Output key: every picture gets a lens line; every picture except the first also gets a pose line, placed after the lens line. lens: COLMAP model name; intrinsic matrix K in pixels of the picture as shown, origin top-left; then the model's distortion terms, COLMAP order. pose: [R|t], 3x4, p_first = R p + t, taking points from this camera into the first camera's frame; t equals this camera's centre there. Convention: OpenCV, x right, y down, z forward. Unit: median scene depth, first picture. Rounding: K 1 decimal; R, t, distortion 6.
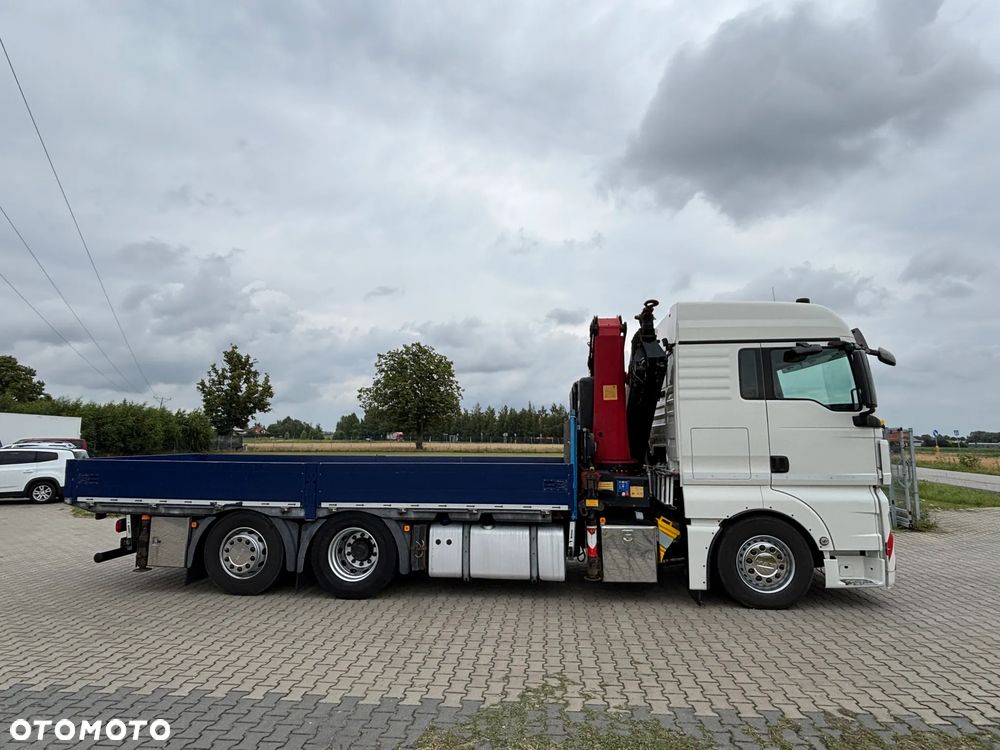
lens RADIAL K [[548.8, 0, 498.7], [0, 548.8, 365.6], [0, 0, 1]] dist [0.029210, -0.038481]
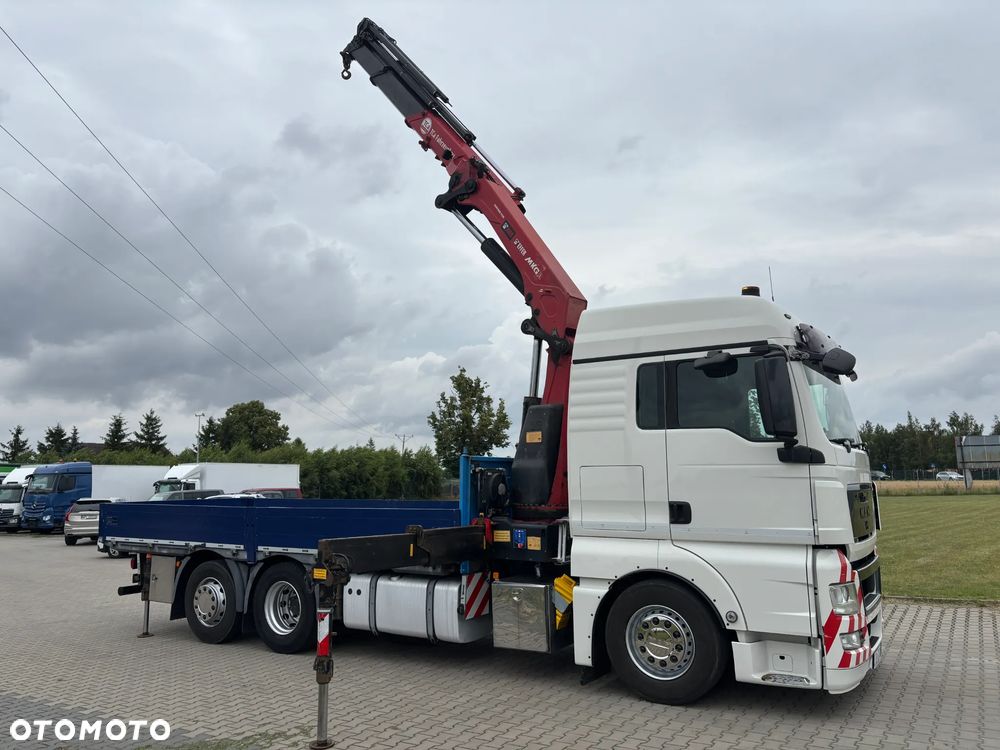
lens RADIAL K [[775.8, 0, 478.5], [0, 775.8, 373.6], [0, 0, 1]] dist [0.048645, -0.002726]
pose [[0.883776, -0.071365, -0.462435, 0.743850], [0.068972, 0.997374, -0.022104, -0.009553], [0.462798, -0.012360, 0.886378, -0.088855]]
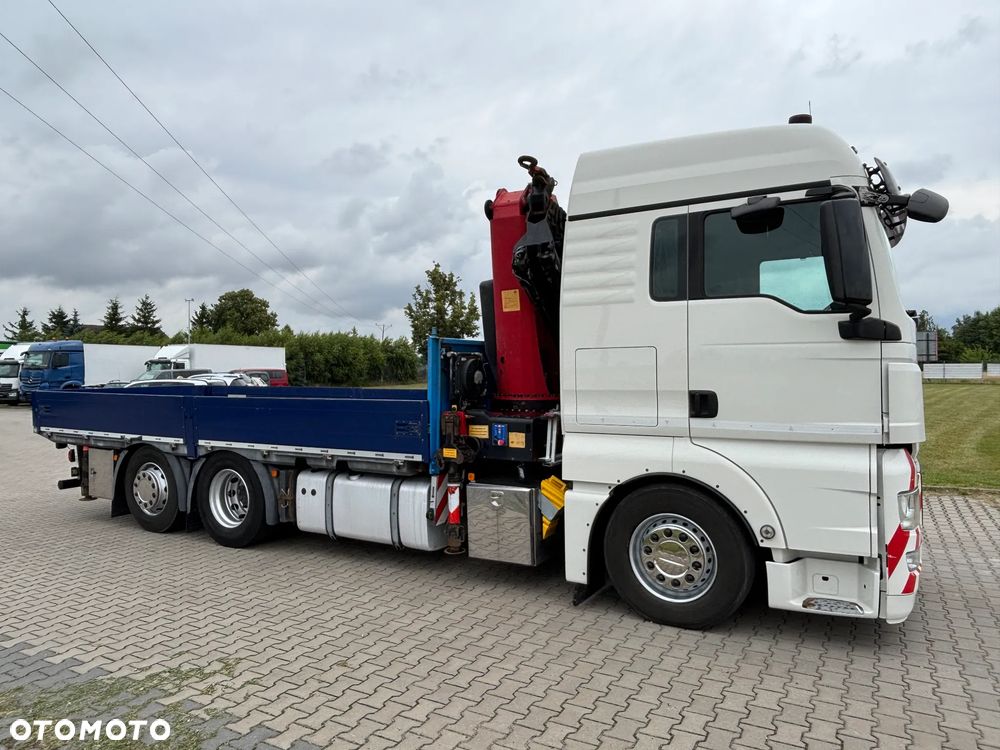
lens RADIAL K [[683.7, 0, 487.8], [0, 683.7, 363.0], [0, 0, 1]] dist [0.064256, -0.095637]
pose [[0.907284, -0.012540, -0.420332, 0.586712], [0.066447, 0.991273, 0.113853, 0.029259], [0.415236, -0.131227, 0.900199, 0.208182]]
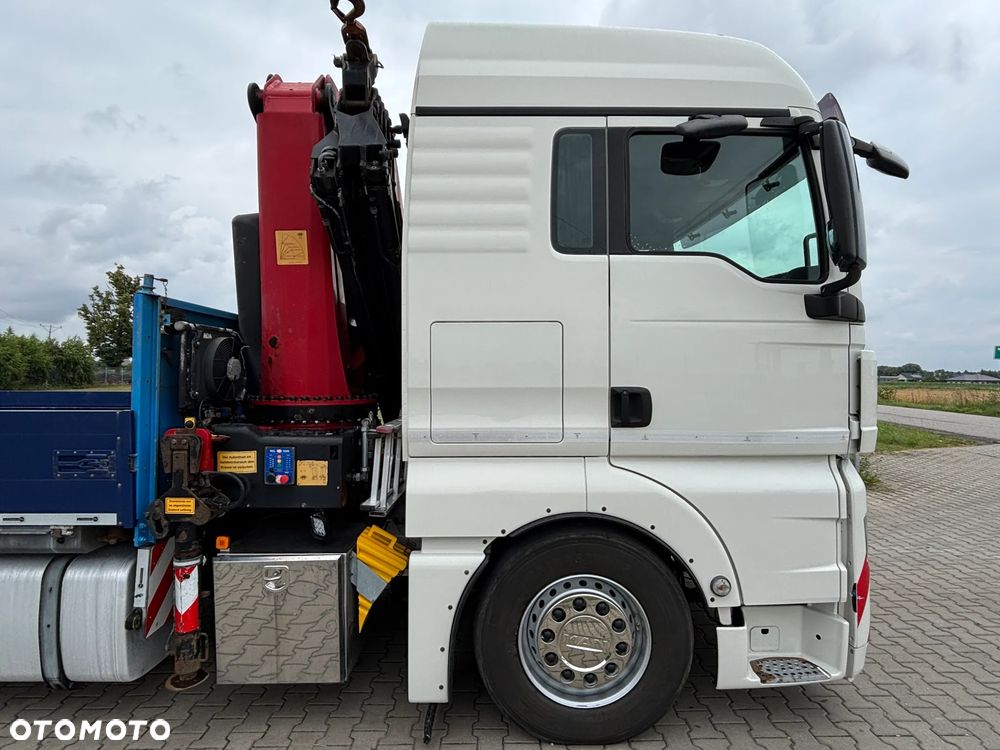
lens RADIAL K [[546.8, 0, 505.6], [0, 546.8, 370.9], [0, 0, 1]] dist [-0.002214, -0.000628]
pose [[0.993939, 0.000621, 0.109928, 0.352492], [-0.014843, 0.991586, 0.128596, 0.095311], [-0.108923, -0.129448, 0.985586, 0.580045]]
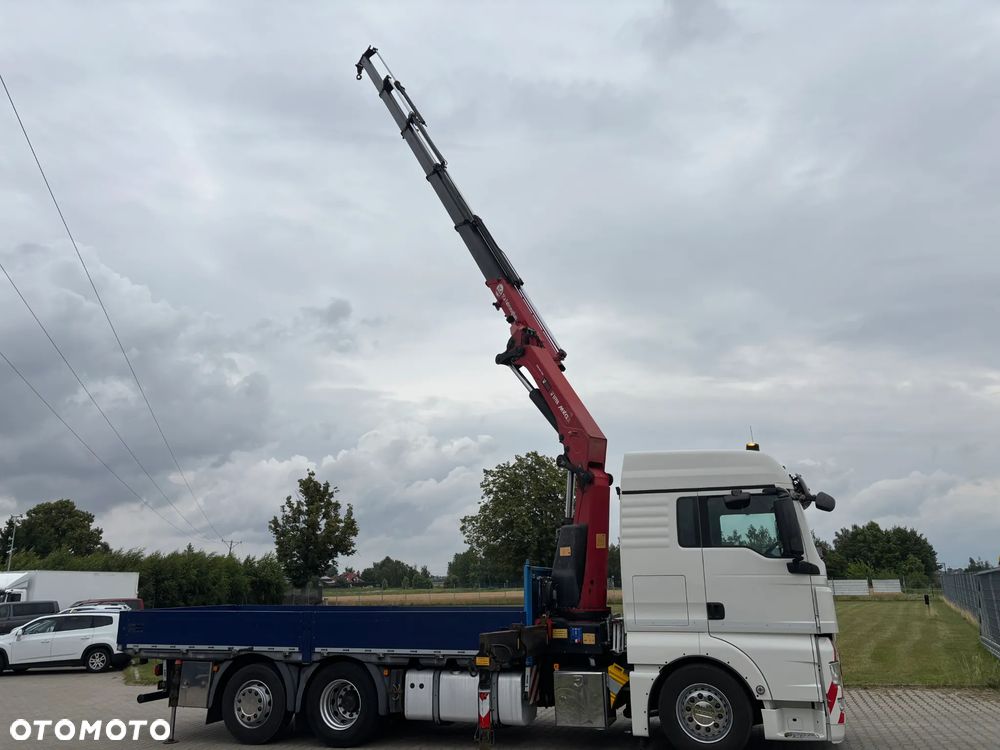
lens RADIAL K [[784.0, 0, 486.5], [0, 784.0, 377.6], [0, 0, 1]] dist [0.045111, 0.003607]
pose [[0.969695, -0.071696, -0.233561, 0.449100], [0.040680, 0.990009, -0.135007, -0.069165], [0.240907, 0.121414, 0.962924, -0.559025]]
